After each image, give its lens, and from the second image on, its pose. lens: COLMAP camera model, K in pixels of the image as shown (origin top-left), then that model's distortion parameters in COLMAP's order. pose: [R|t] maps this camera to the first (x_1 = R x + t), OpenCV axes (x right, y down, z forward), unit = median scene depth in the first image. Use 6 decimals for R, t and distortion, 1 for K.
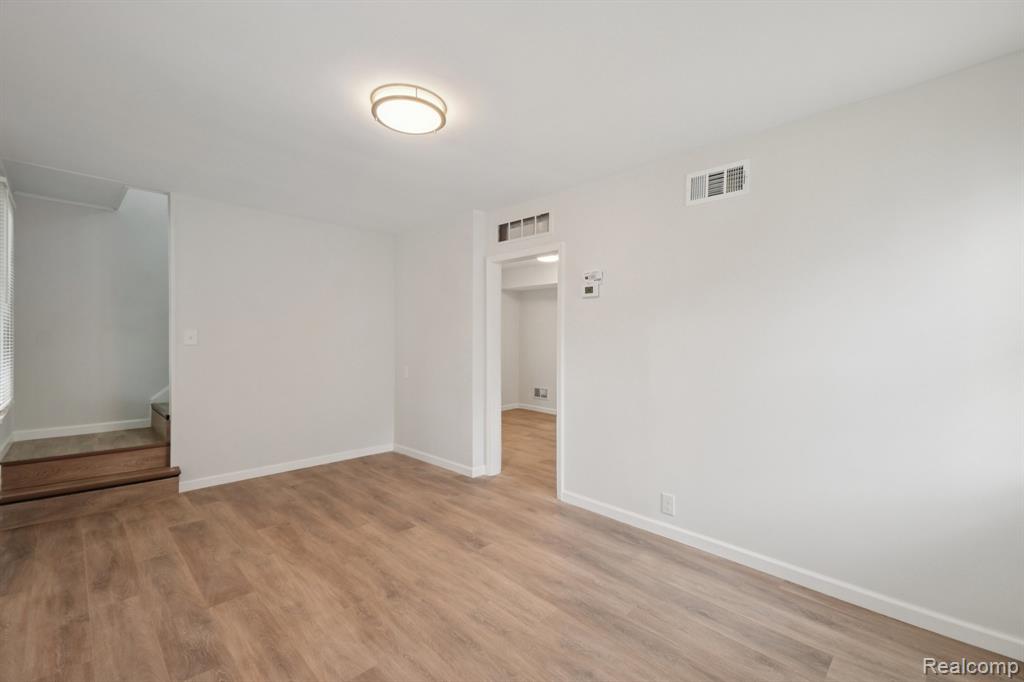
lens RADIAL K [[437.1, 0, 515.1], [0, 437.1, 337.4], [0, 0, 1]] dist [0.033713, -0.011189]
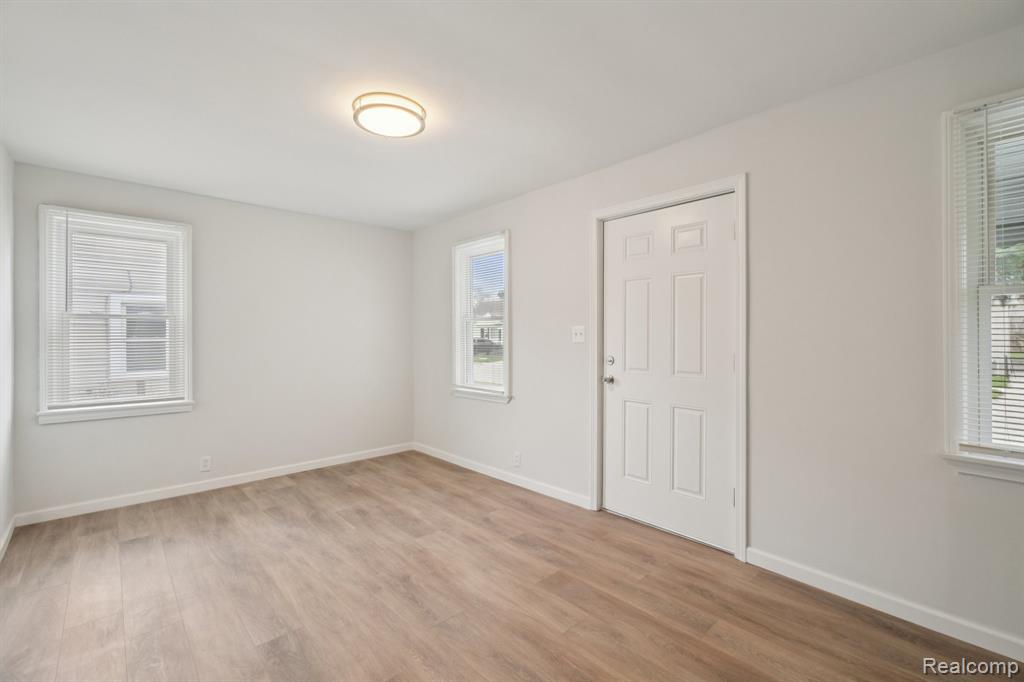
lens RADIAL K [[440.2, 0, 508.5], [0, 440.2, 337.9], [0, 0, 1]] dist [-0.021673, 0.009758]
pose [[-0.998620, -0.007181, 0.052022, -0.459988], [-0.006540, 0.999901, 0.012489, -0.005159], [-0.052106, 0.012131, -0.998568, 1.619349]]
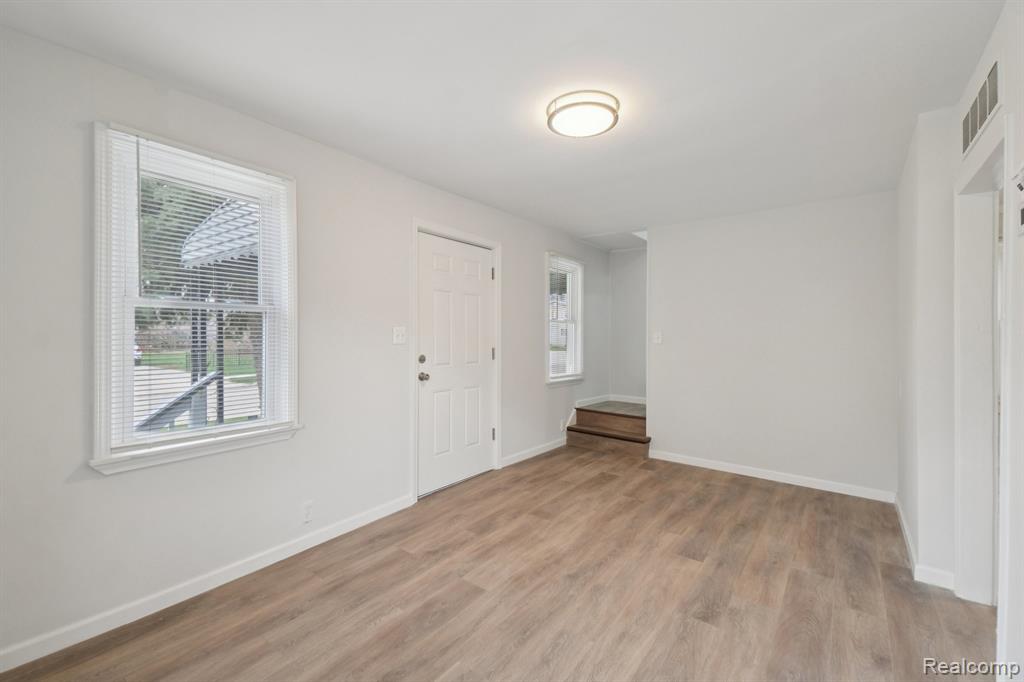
lens RADIAL K [[437.1, 0, 515.1], [0, 437.1, 337.4], [0, 0, 1]] dist [0.033713, -0.011189]
pose [[0.130004, -0.002985, -0.991509, 0.612323], [-0.005476, 0.999978, -0.003728, 0.006353], [0.991498, 0.005914, 0.129985, 0.577907]]
